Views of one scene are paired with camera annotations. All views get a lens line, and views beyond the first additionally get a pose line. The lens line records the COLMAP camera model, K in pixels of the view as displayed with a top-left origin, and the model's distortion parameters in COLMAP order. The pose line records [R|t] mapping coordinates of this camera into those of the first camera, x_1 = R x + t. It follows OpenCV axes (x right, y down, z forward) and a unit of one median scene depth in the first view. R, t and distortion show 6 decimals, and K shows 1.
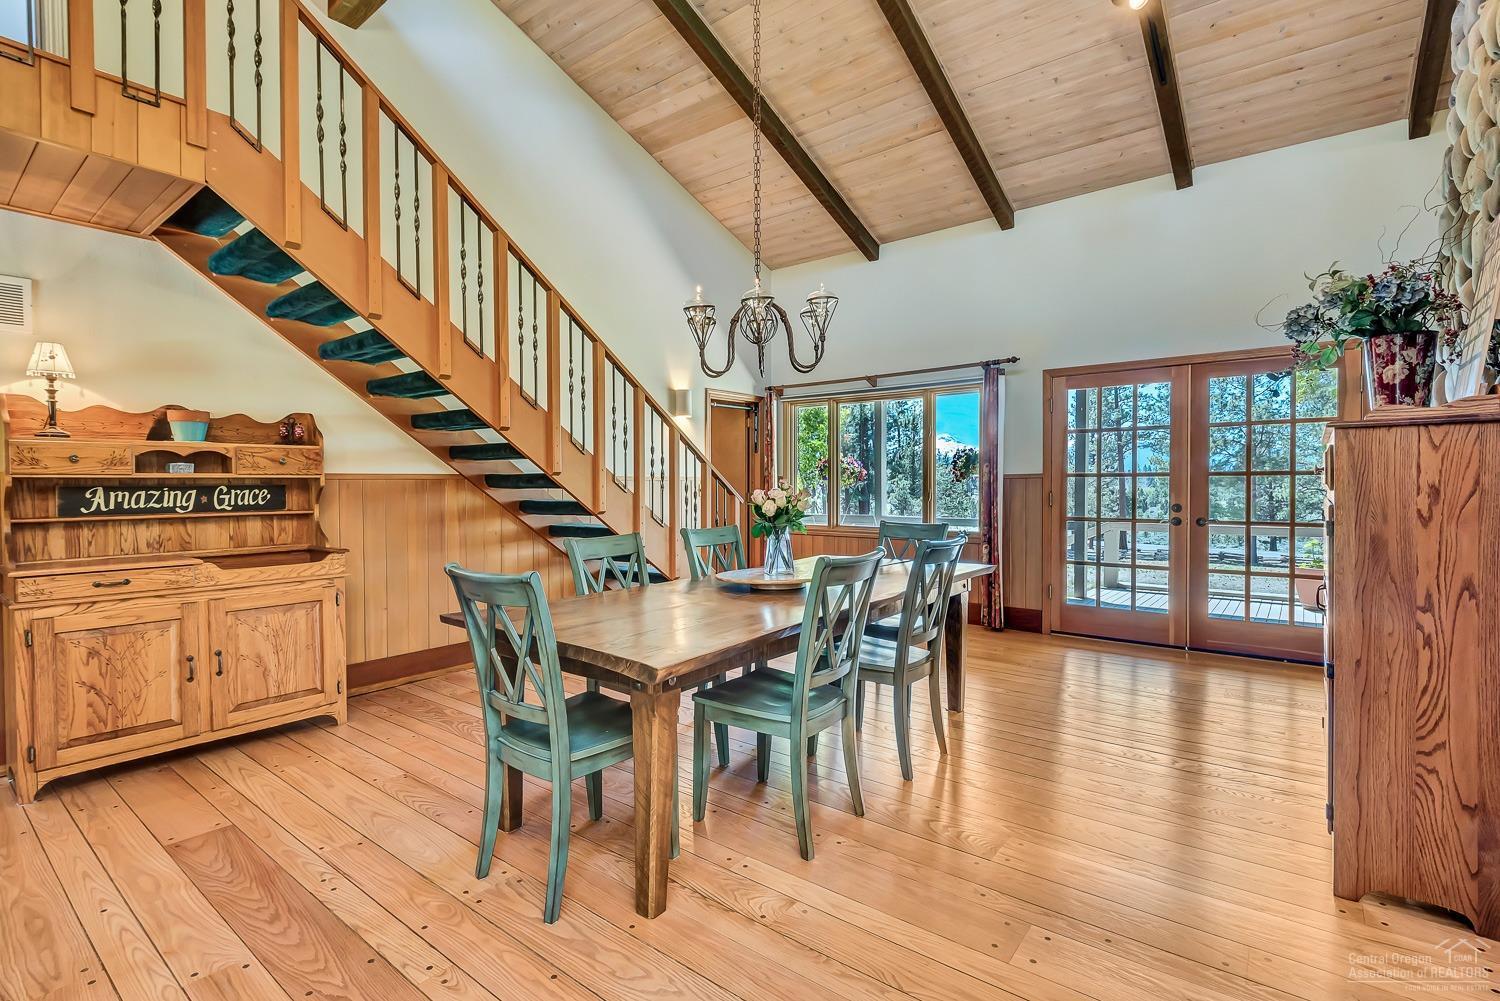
lens RADIAL K [[740.9, 0, 750.0], [0, 740.9, 500.5], [0, 0, 1]] dist [0.017839, -0.000748]
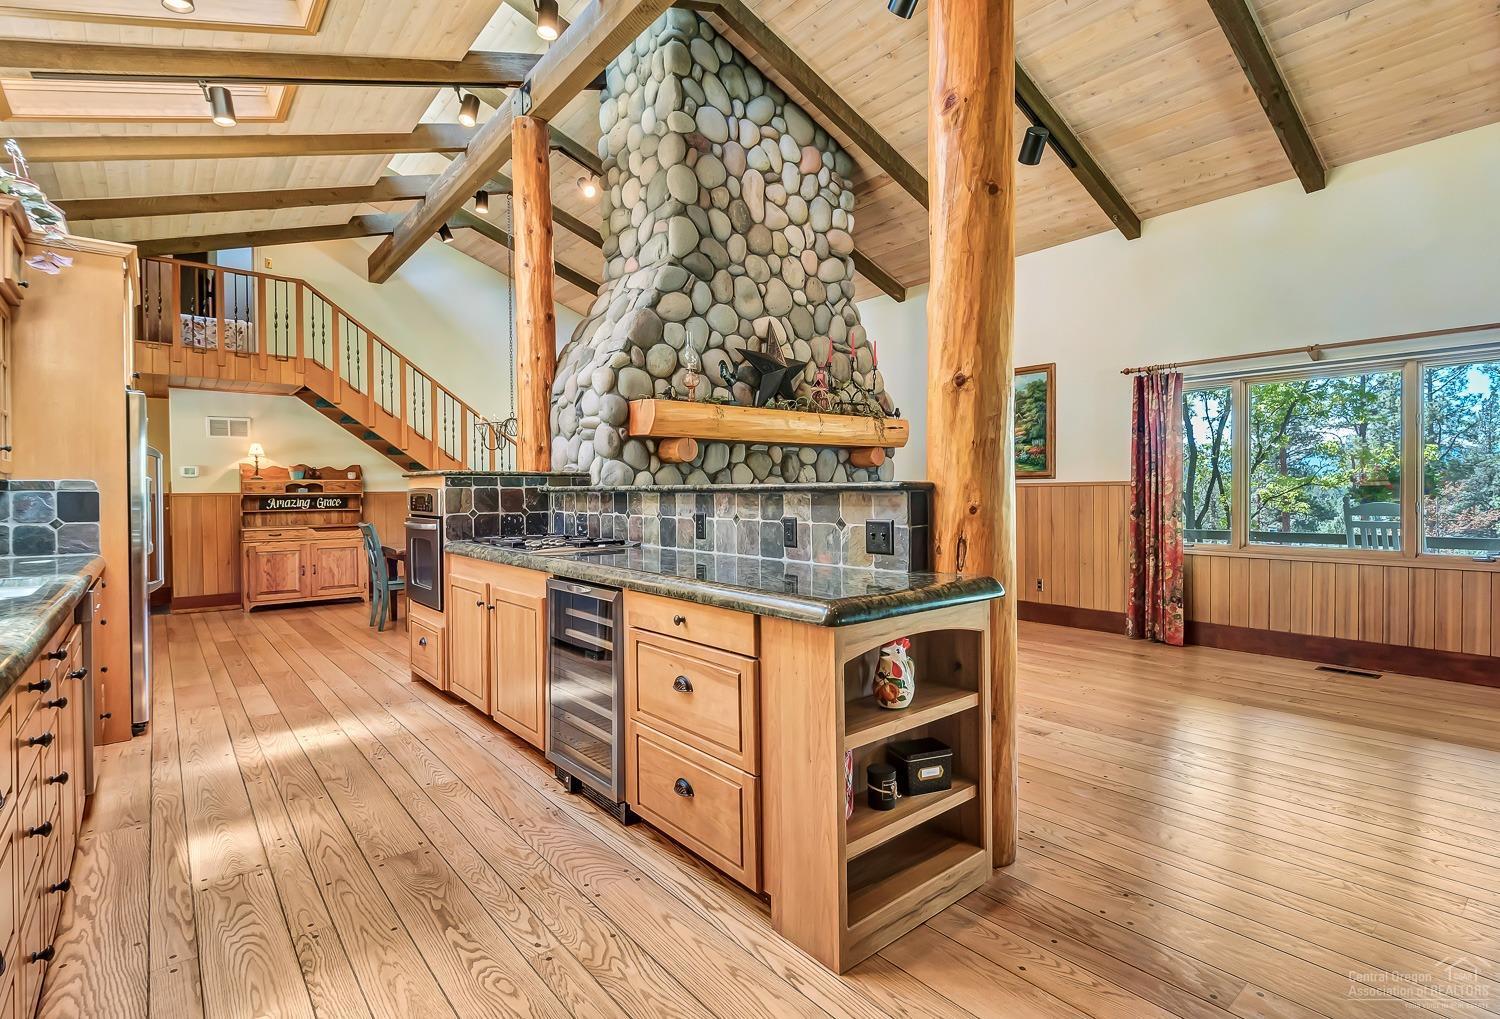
lens RADIAL K [[712.0, 0, 750.0], [0, 712.0, 509.5], [0, 0, 1]] dist [0.001919, 0.000006]
pose [[0.984114, -0.003226, -0.177509, 1.099720], [0.001705, 0.999961, -0.008717, 0.042155], [0.177530, 0.008276, 0.984081, -1.037866]]
